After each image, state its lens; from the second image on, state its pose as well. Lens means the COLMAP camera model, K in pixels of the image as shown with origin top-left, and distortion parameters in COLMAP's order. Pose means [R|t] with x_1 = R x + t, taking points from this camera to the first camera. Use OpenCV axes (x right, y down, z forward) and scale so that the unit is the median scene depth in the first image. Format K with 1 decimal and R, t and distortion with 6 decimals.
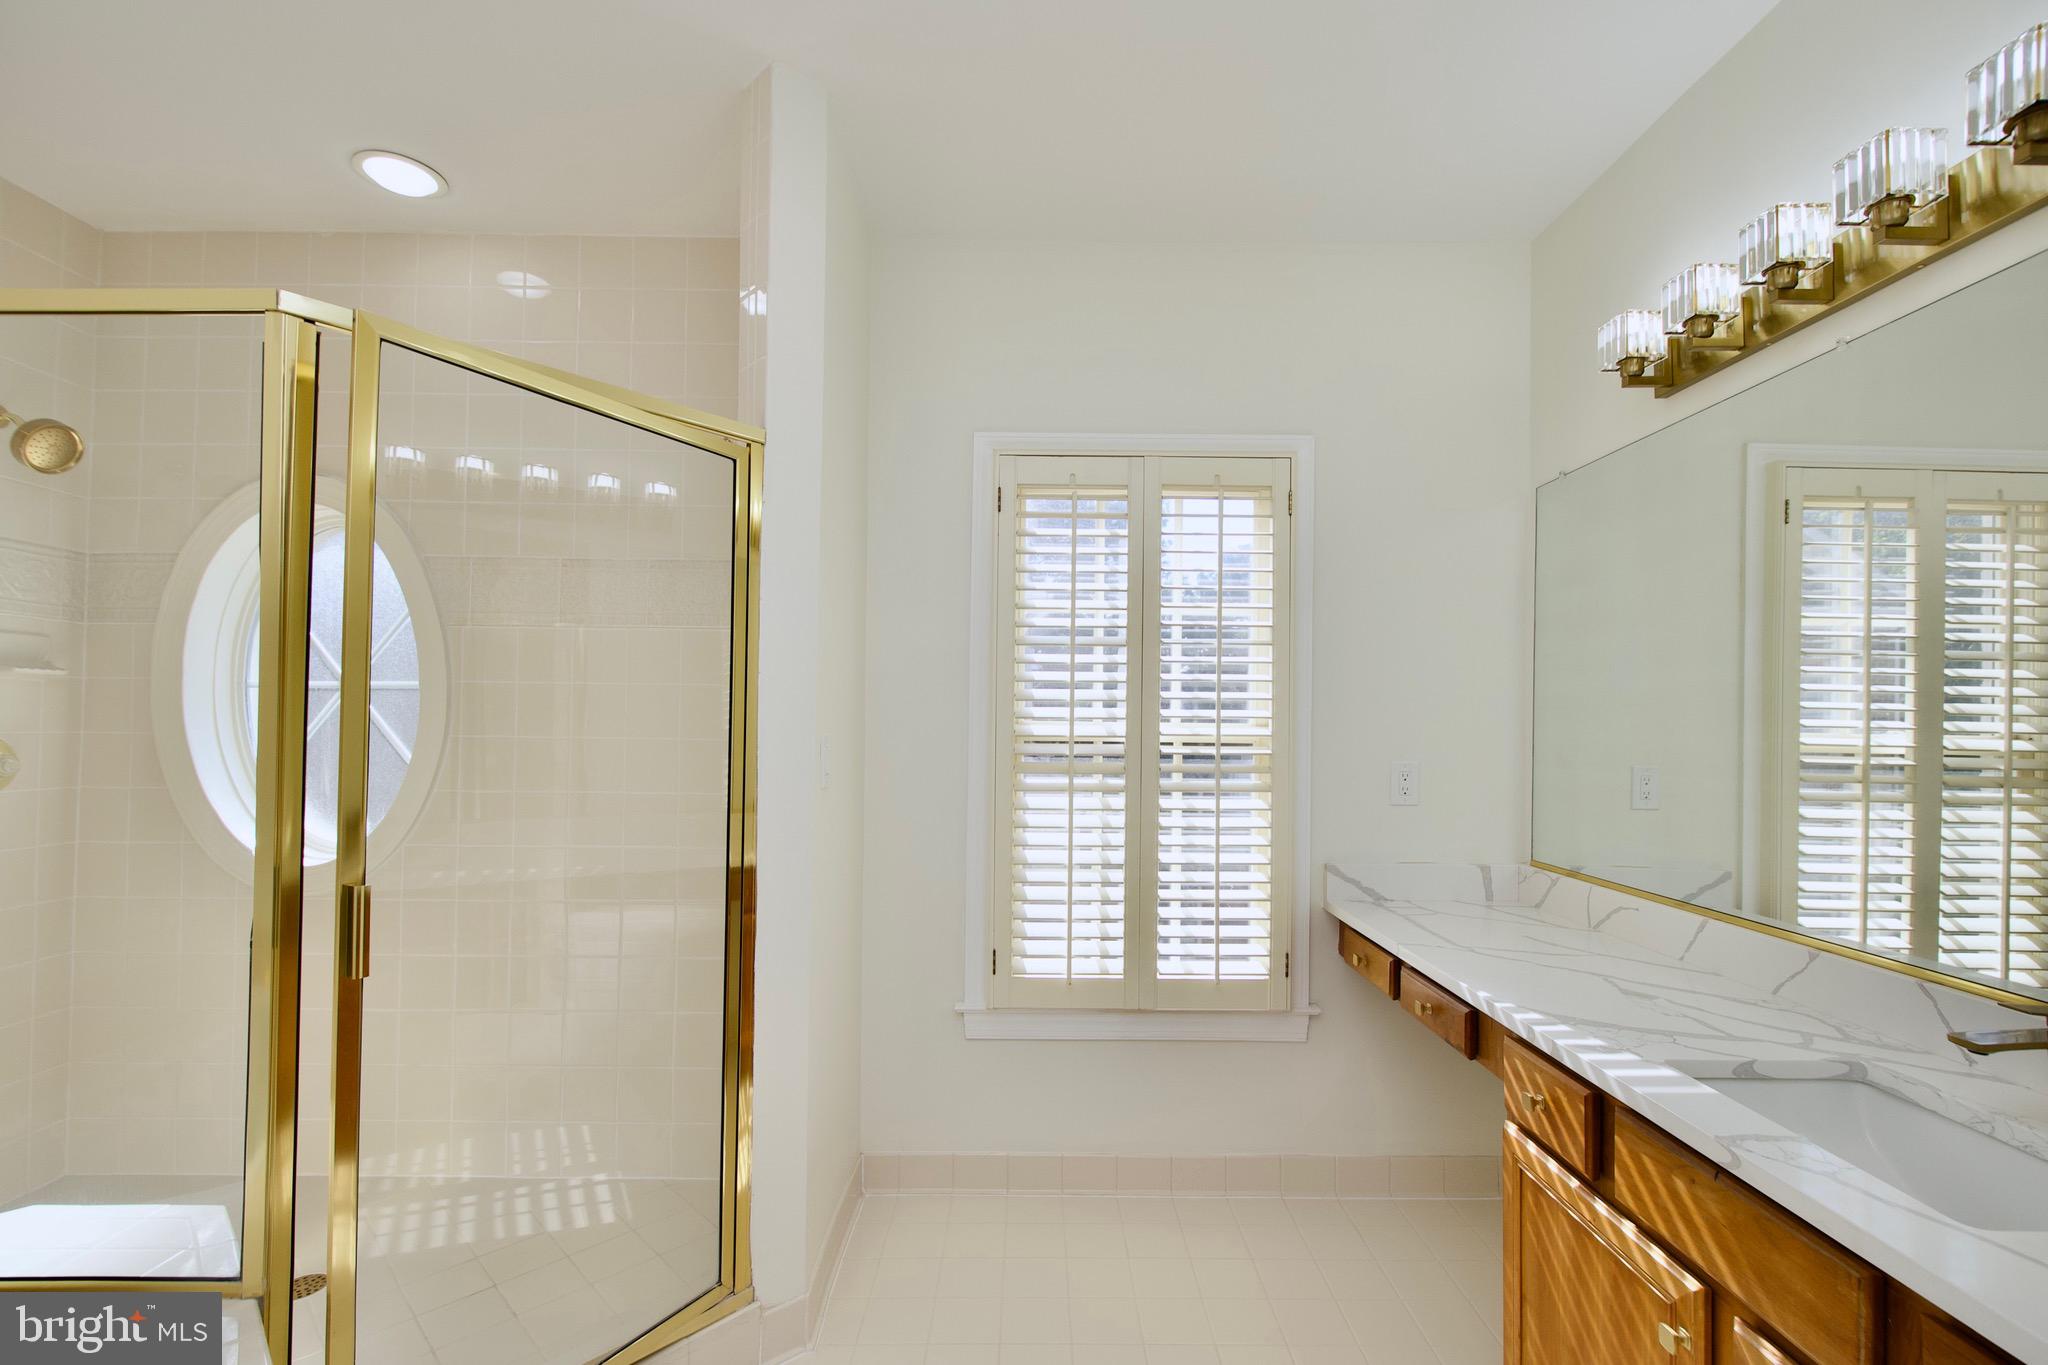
lens RADIAL K [[980.3, 0, 1029.5], [0, 980.3, 715.7], [0, 0, 1]] dist [0.013344, -0.033553]
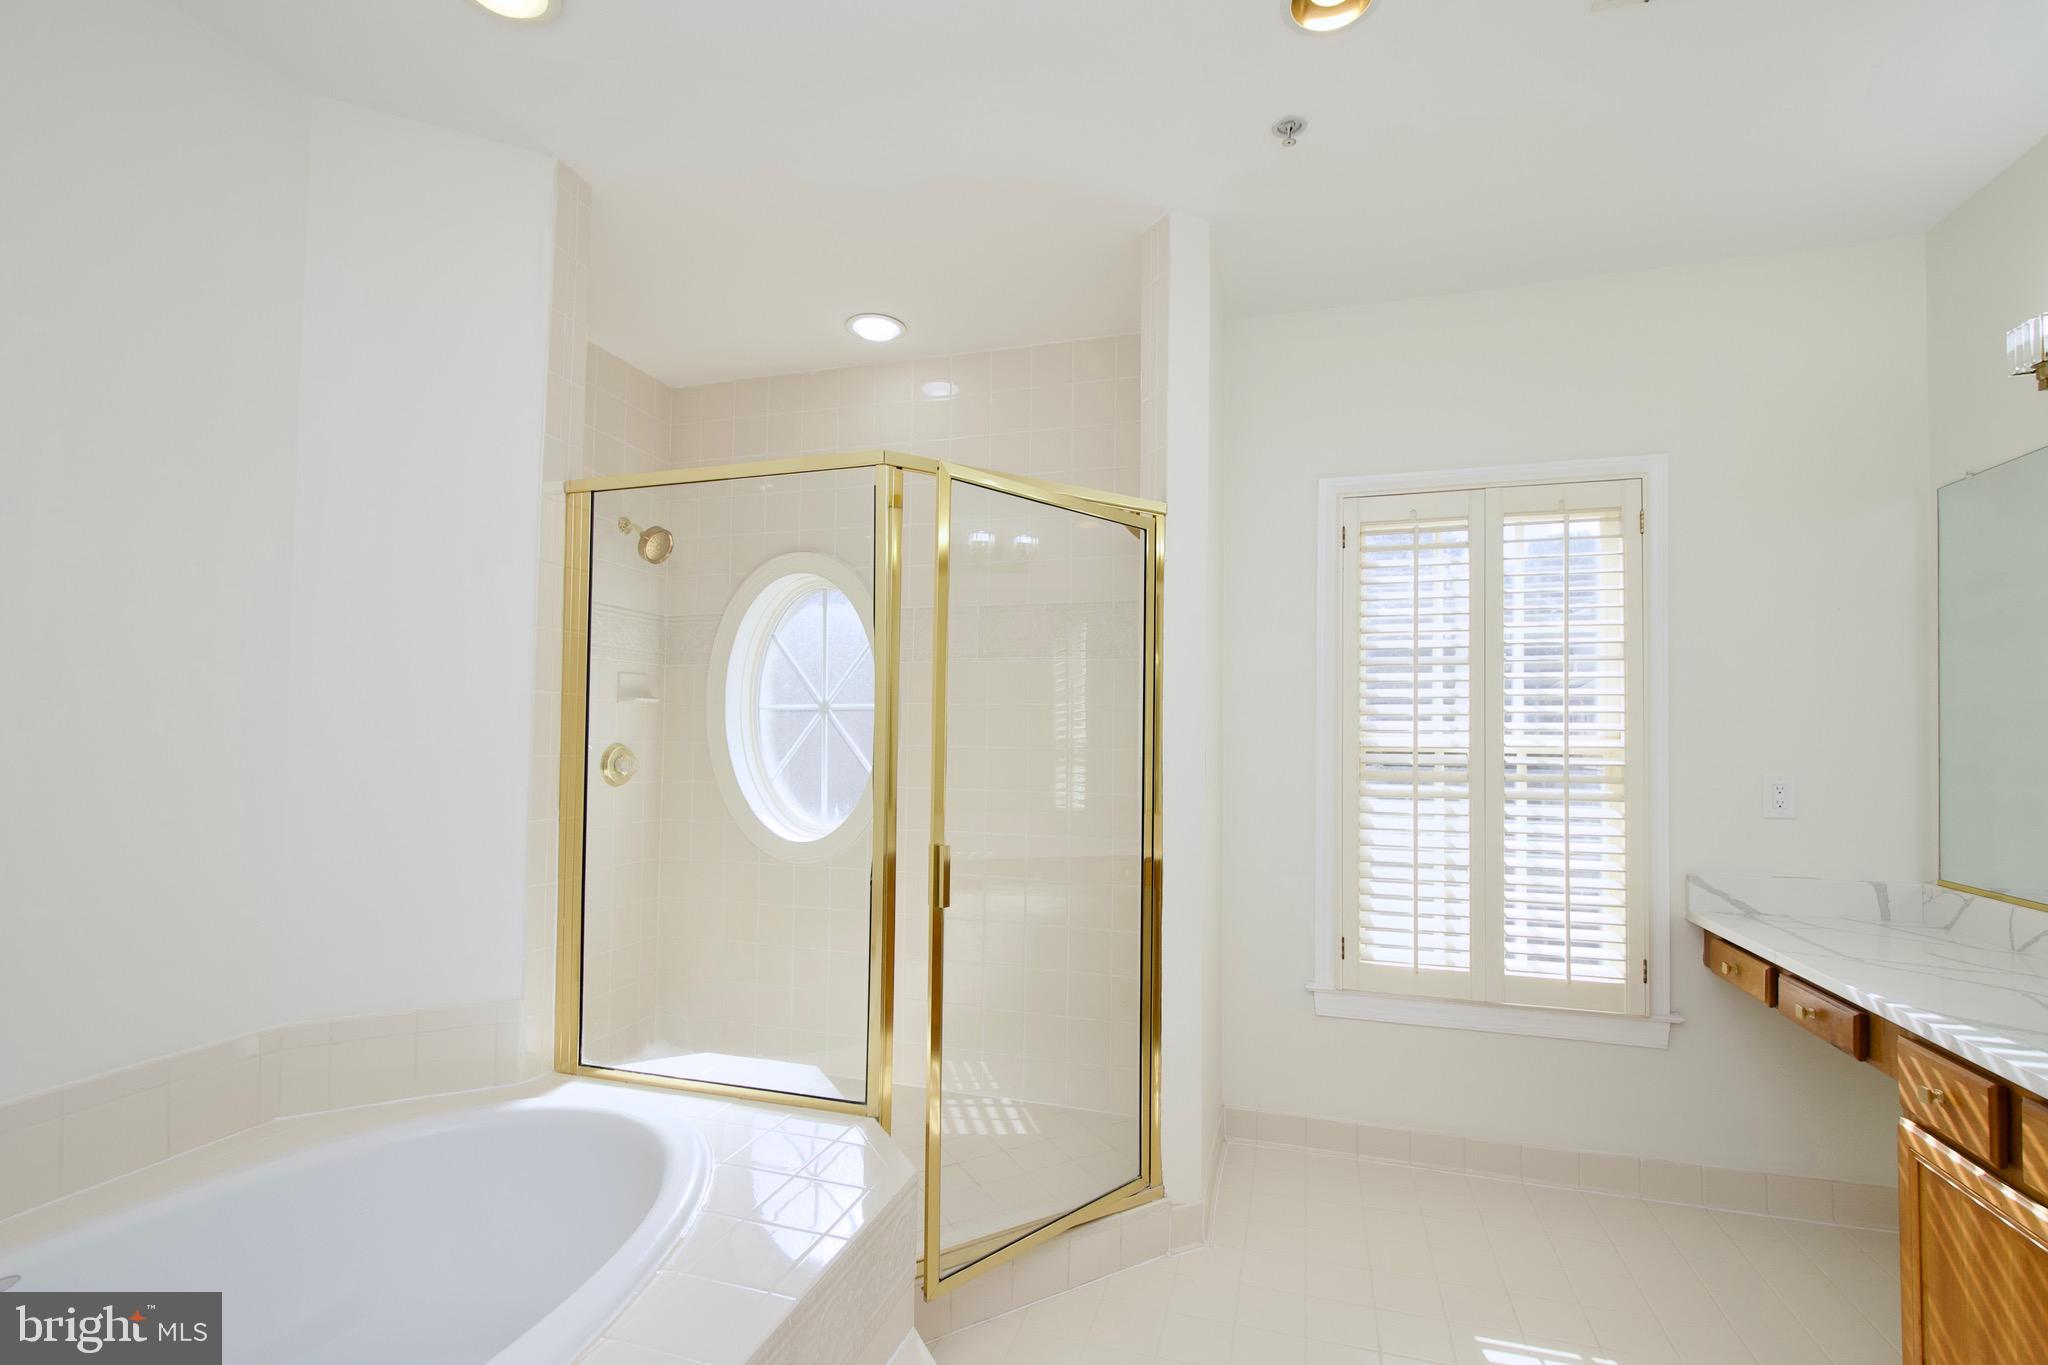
lens RADIAL K [[905.8, 0, 1043.1], [0, 905.8, 713.0], [0, 0, 1]] dist [0.010902, -0.009425]
pose [[0.951168, -0.007734, -0.308578, -0.040282], [0.002444, 0.999843, -0.017526, -0.000744], [0.308665, 0.015916, 0.951038, -0.101569]]
